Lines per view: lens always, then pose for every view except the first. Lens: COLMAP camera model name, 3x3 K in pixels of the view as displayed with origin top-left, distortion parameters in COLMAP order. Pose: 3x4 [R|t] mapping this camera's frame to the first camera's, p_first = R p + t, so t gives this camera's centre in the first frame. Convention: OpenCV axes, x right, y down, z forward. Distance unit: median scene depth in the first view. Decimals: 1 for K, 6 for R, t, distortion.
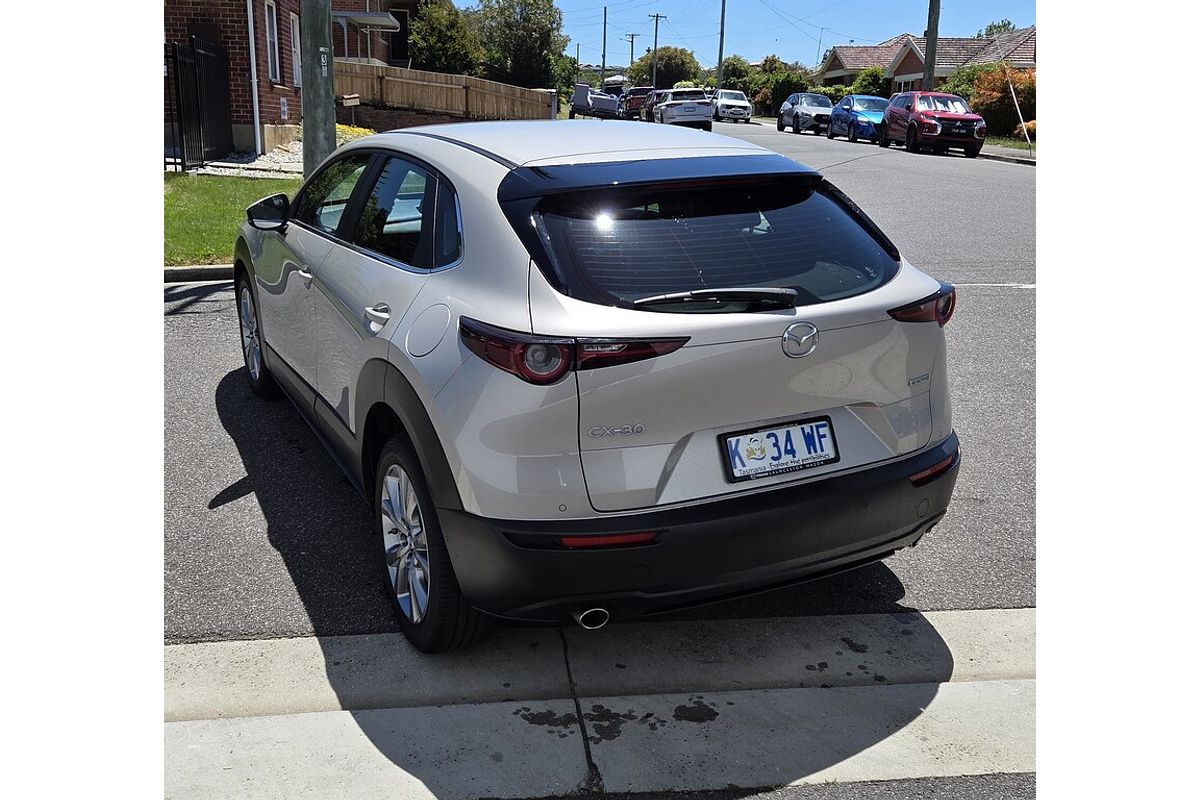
lens RADIAL K [[1012.9, 0, 565.8], [0, 1012.9, 334.0], [0, 0, 1]] dist [0.077051, -0.006593]
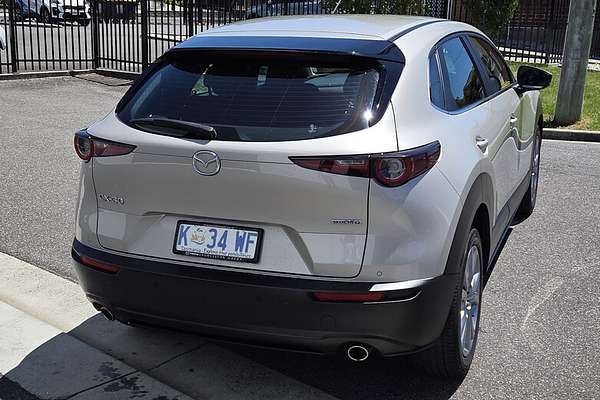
lens RADIAL K [[750.0, 0, 341.0], [0, 750.0, 199.9], [0, 0, 1]] dist [0.089091, -0.015275]
pose [[0.705333, 0.183779, -0.684639, 0.932759], [-0.175735, 0.980993, 0.082282, -0.053597], [0.686748, 0.062279, 0.724223, 0.325274]]
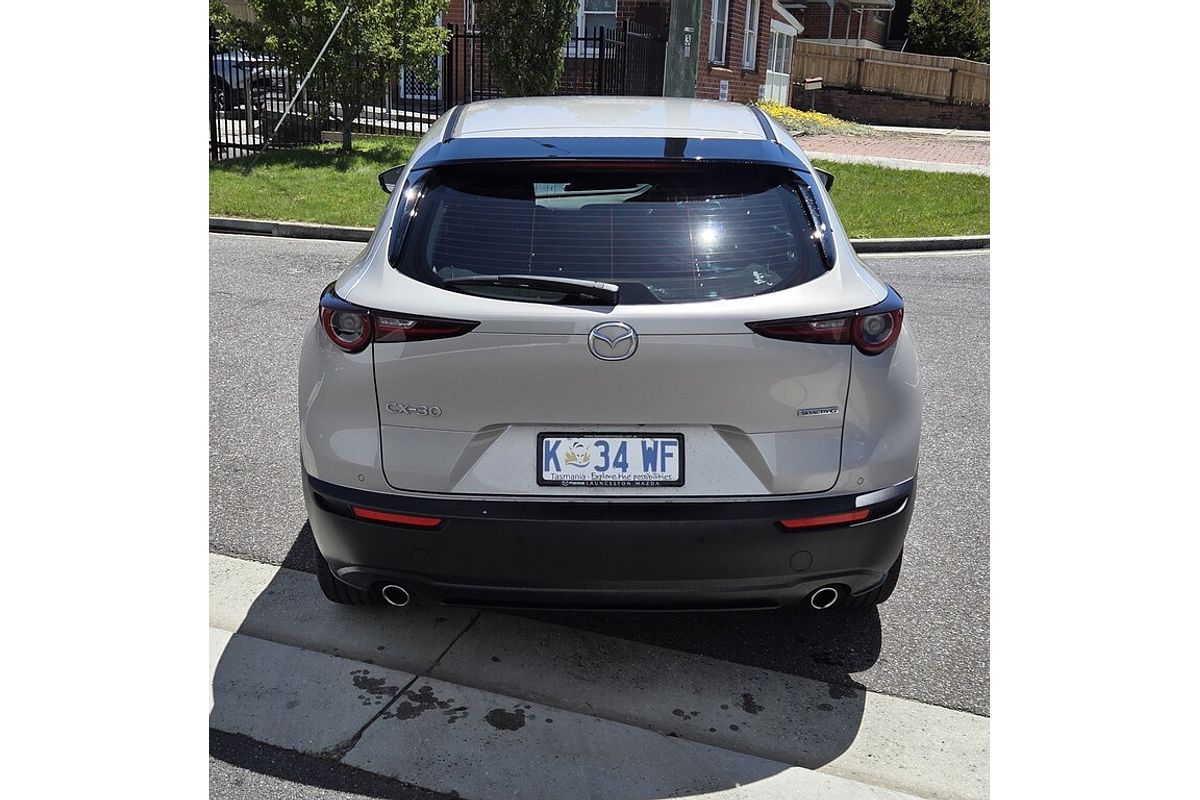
lens RADIAL K [[1043.5, 0, 599.3], [0, 1043.5, 350.1], [0, 0, 1]] dist [0.077339, -0.001848]
pose [[0.901971, 0.124876, -0.413345, 0.519852], [-0.115857, 0.992157, 0.046926, -0.024621], [0.415963, 0.005563, 0.909364, 0.131035]]
